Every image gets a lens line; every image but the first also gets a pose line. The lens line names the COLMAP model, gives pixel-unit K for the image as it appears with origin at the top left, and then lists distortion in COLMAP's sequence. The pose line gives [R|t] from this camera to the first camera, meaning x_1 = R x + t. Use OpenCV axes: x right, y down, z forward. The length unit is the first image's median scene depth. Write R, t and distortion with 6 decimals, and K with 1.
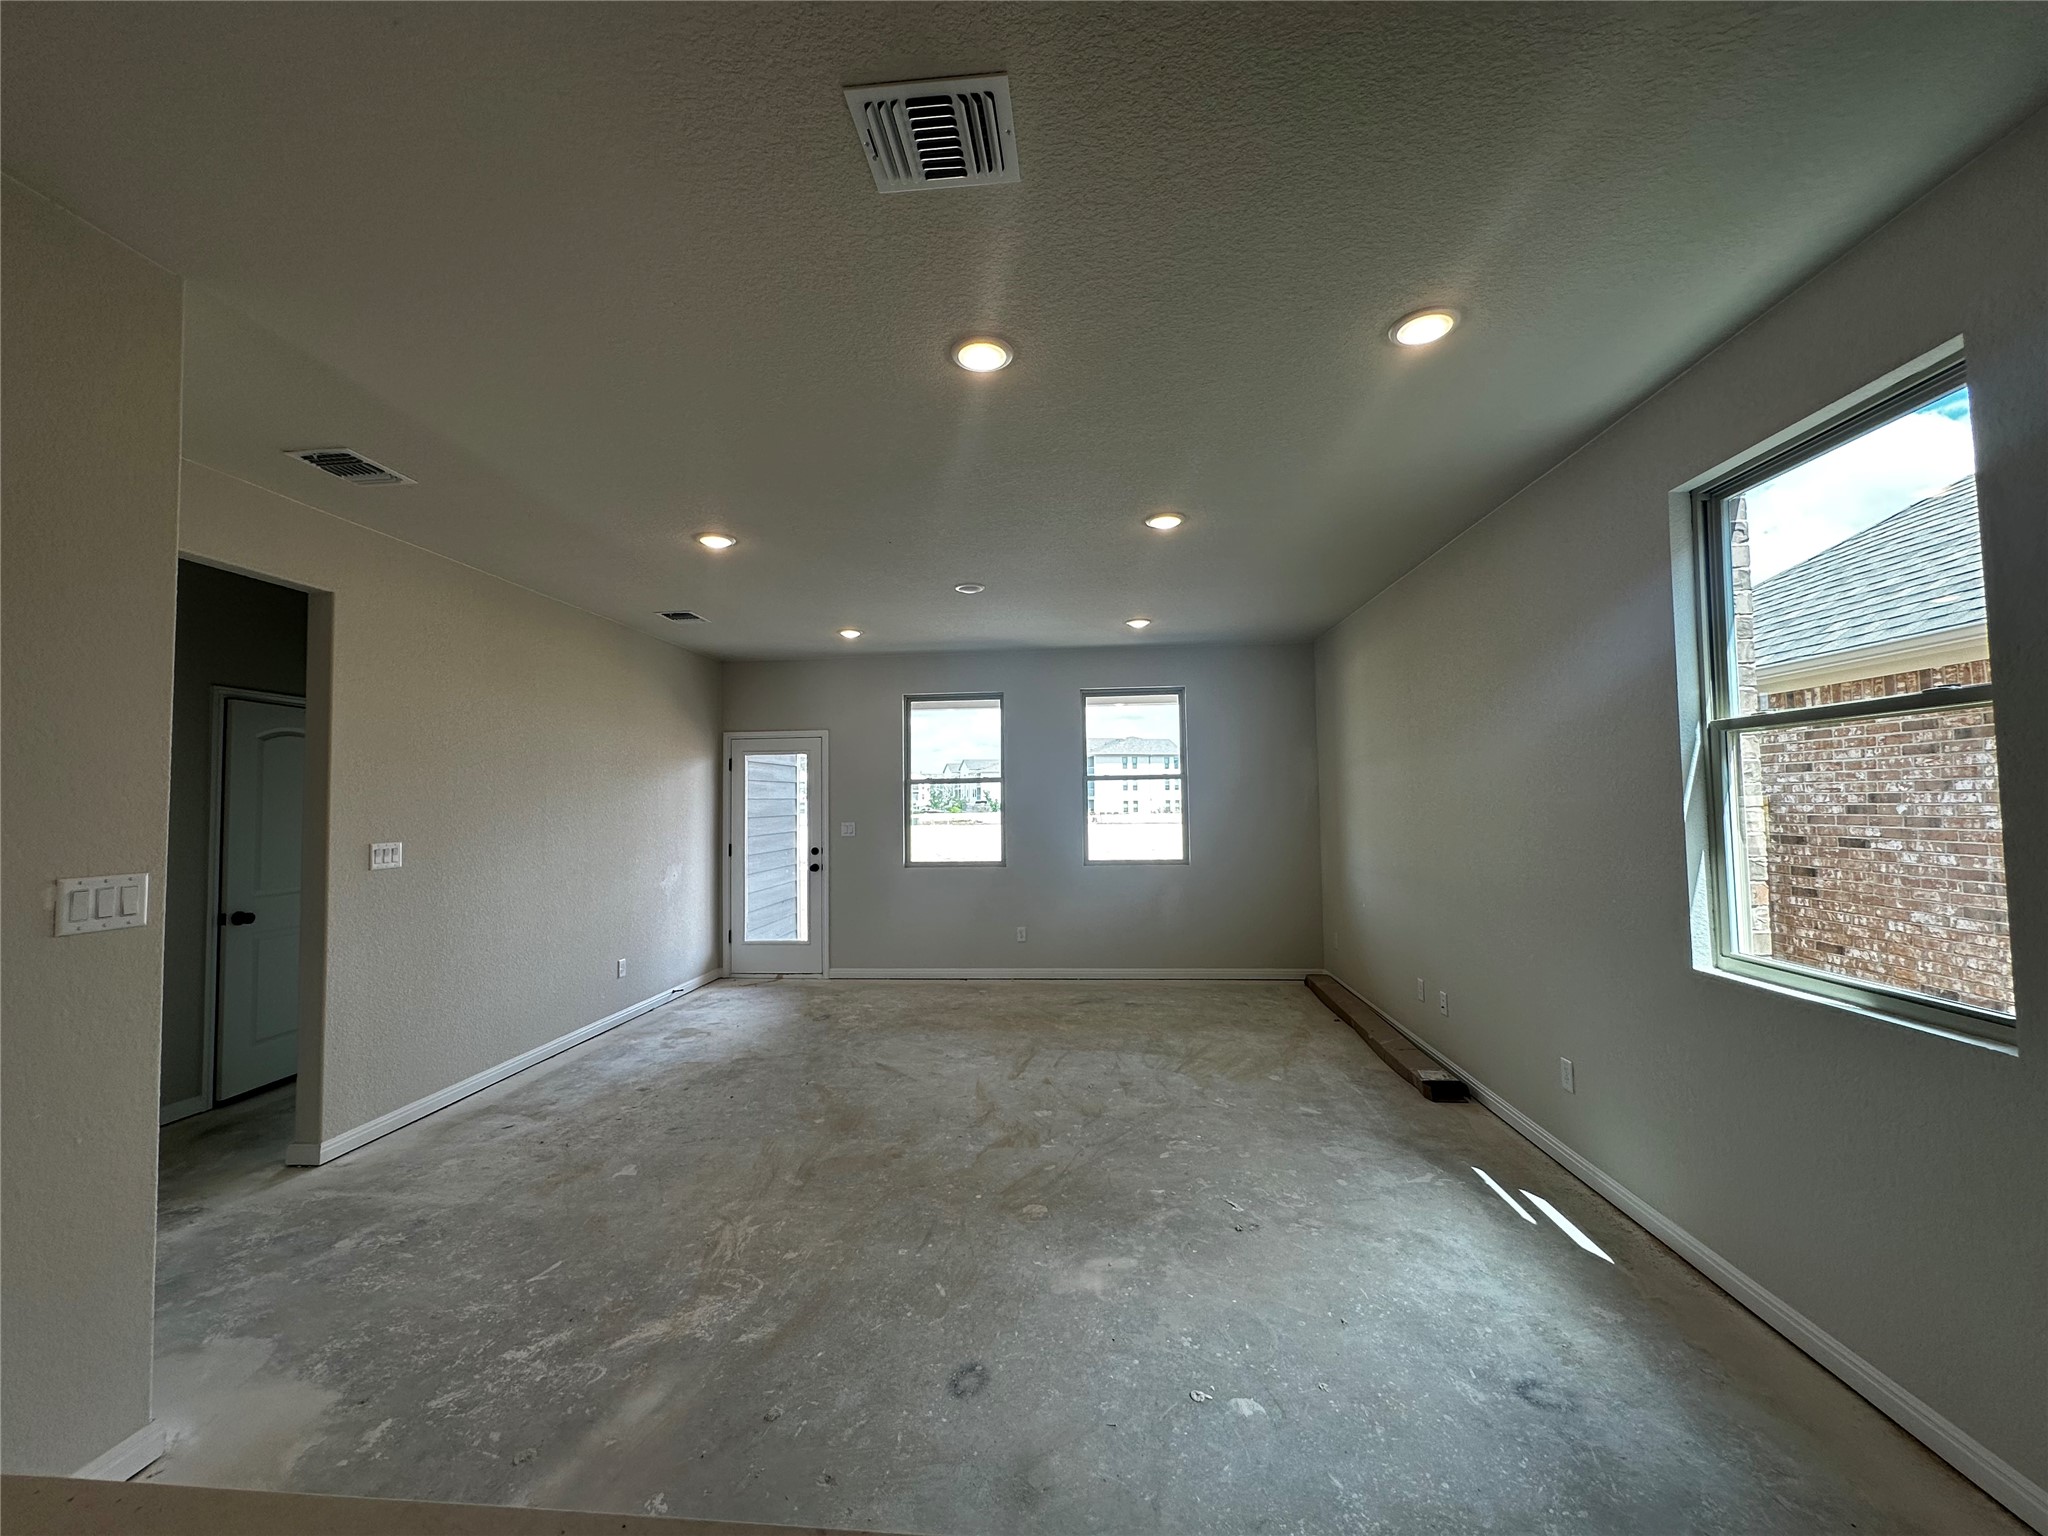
lens RADIAL K [[817.9, 0, 1024.0], [0, 817.9, 768.0], [0, 0, 1]] dist [-0.001863, 0.000502]
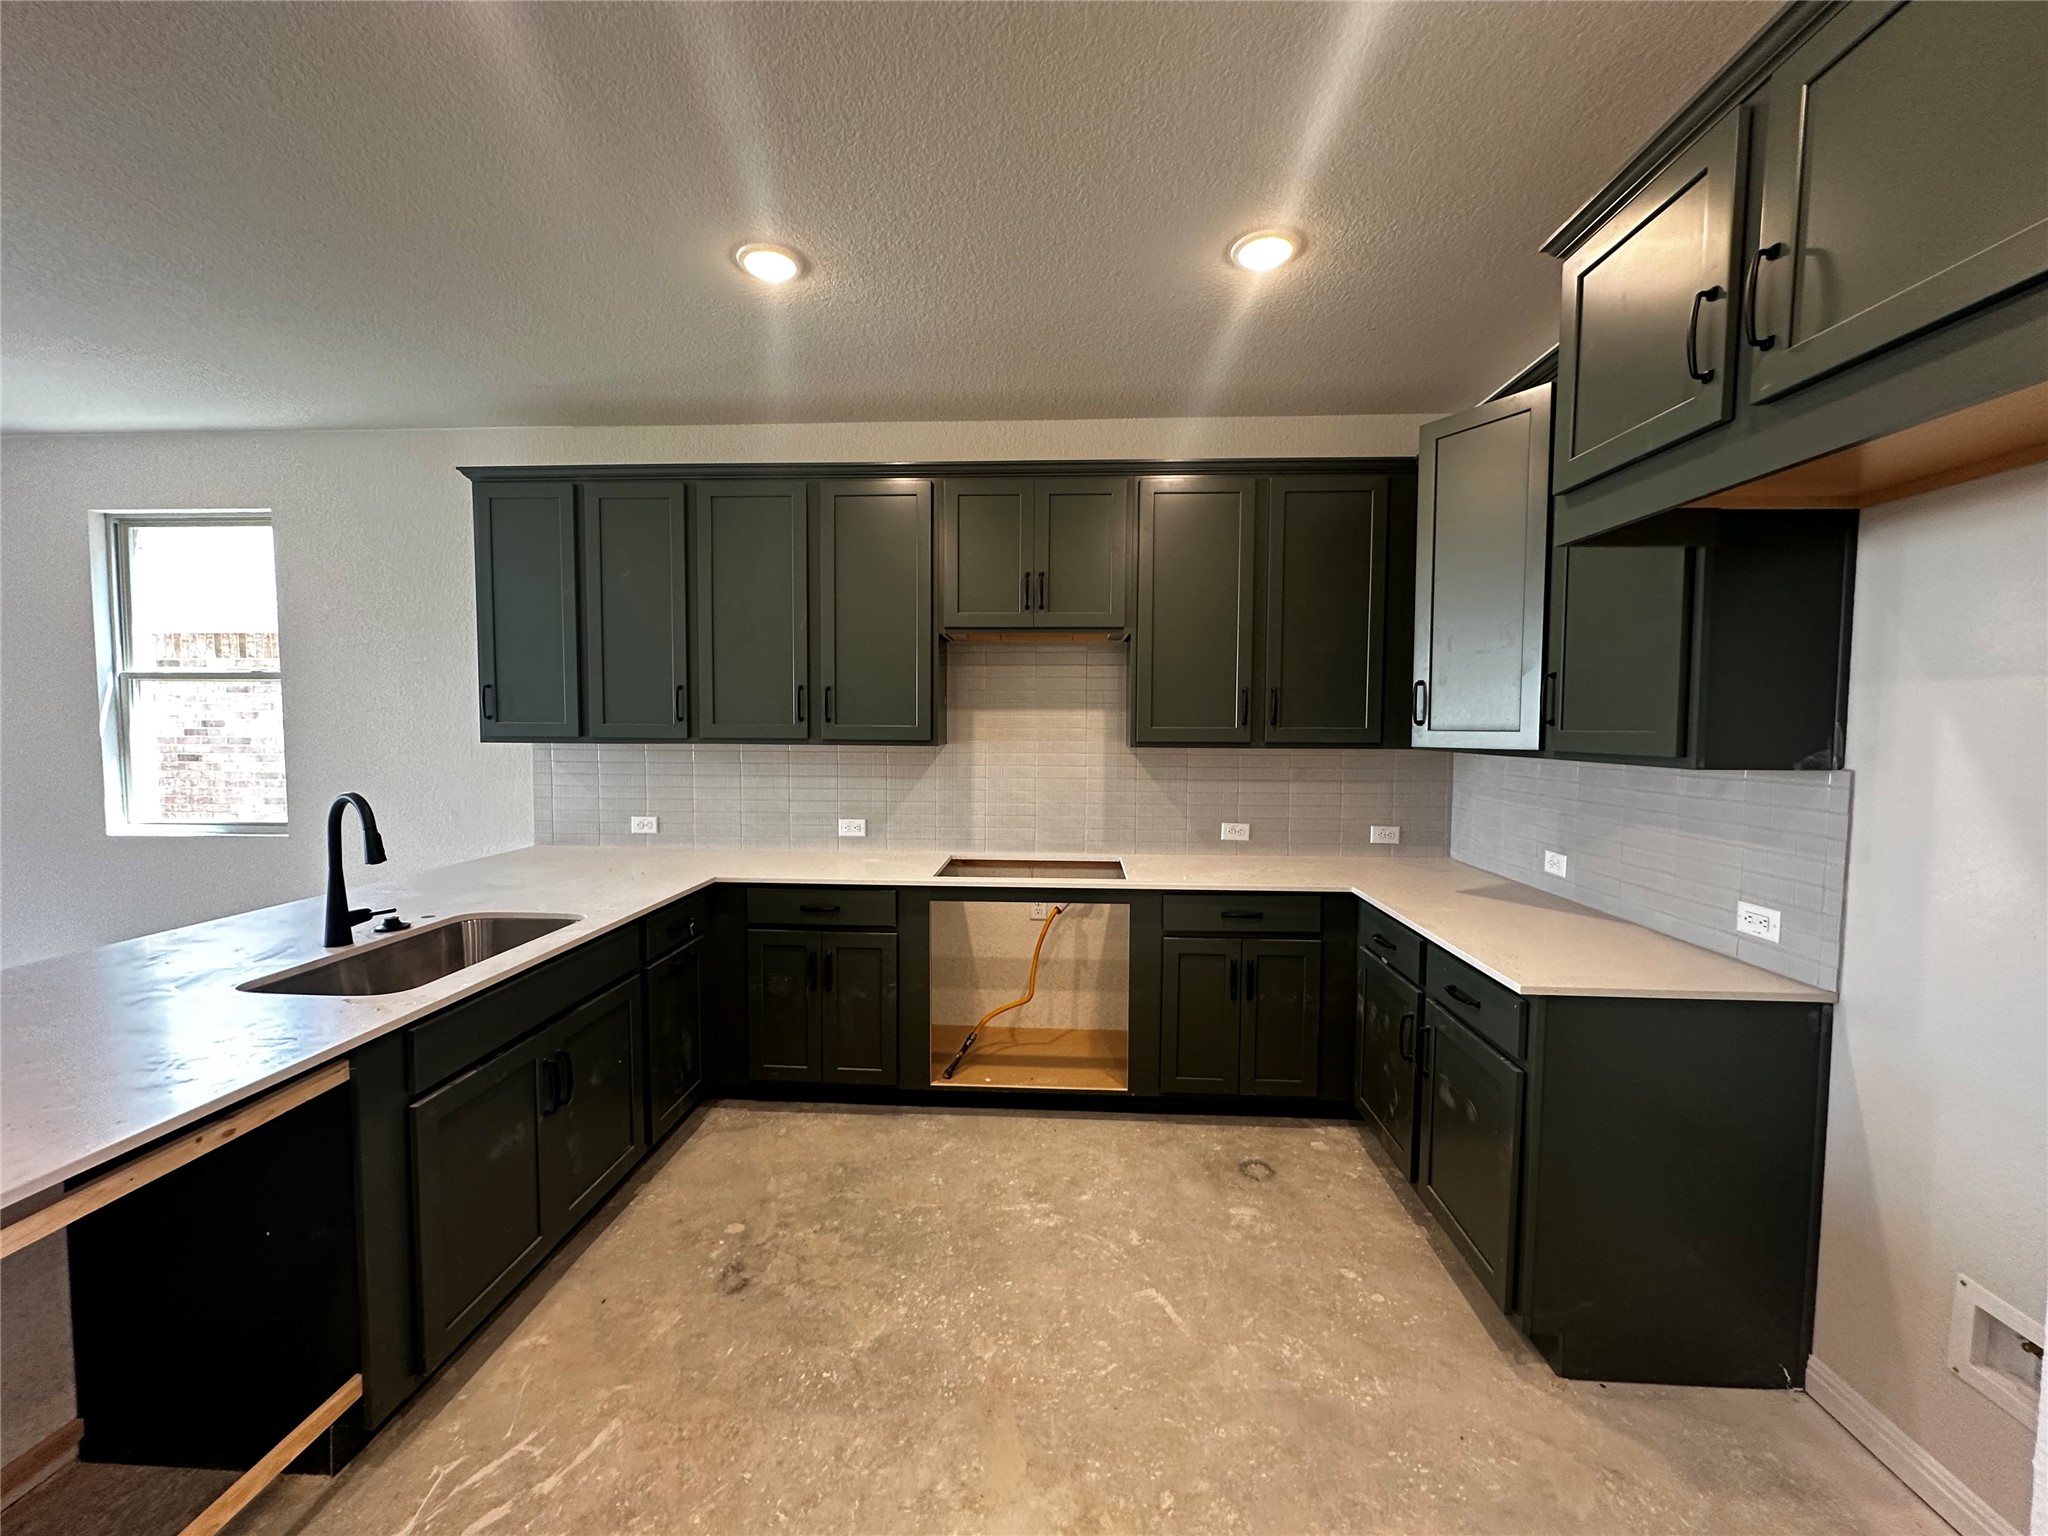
lens RADIAL K [[817.9, 0, 1024.0], [0, 817.9, 768.0], [0, 0, 1]] dist [-0.001863, 0.000502]
pose [[-0.033885, -0.041815, 0.998551, -0.743718], [-0.049665, 0.997960, 0.040105, -0.023310], [-0.998191, -0.048234, -0.035893, -0.635934]]
